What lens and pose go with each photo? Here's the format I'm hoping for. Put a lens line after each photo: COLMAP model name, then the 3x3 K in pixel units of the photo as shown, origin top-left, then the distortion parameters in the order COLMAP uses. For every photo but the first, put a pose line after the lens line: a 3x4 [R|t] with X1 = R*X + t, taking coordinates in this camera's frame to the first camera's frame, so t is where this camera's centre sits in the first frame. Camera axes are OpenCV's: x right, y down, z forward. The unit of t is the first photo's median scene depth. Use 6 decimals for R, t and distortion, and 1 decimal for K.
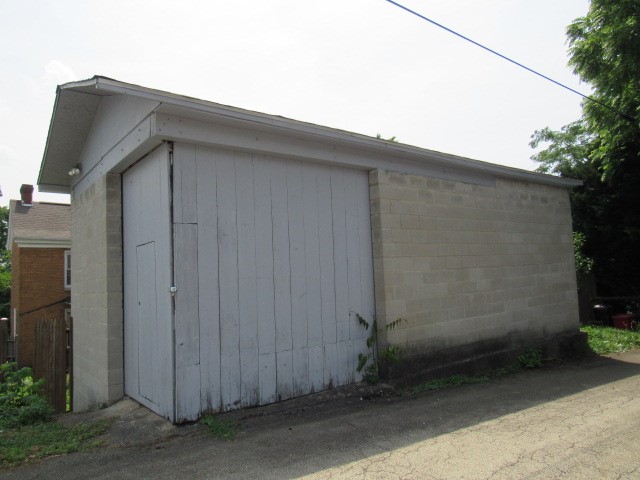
lens RADIAL K [[467.6, 0, 318.0], [0, 467.6, 238.9], [0, 0, 1]] dist [-0.009858, 0.001159]
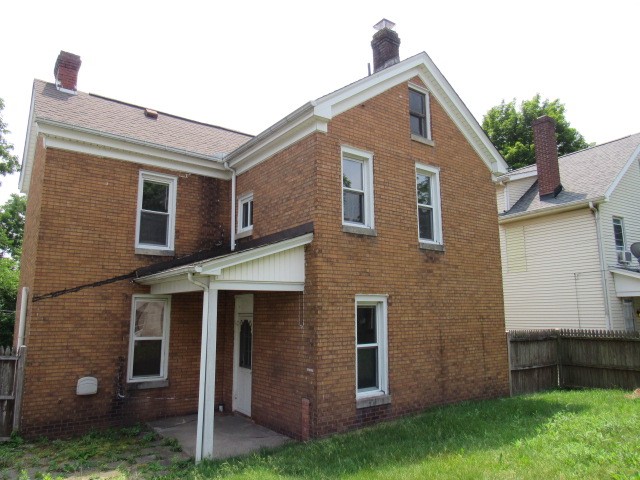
lens RADIAL K [[467.6, 0, 313.5], [0, 467.6, 237.1], [0, 0, 1]] dist [-0.009858, 0.001159]
pose [[0.998791, 0.027319, -0.040870, -0.355943], [-0.030729, 0.995883, -0.085276, 0.130434], [0.038372, 0.086429, 0.995519, 0.559125]]
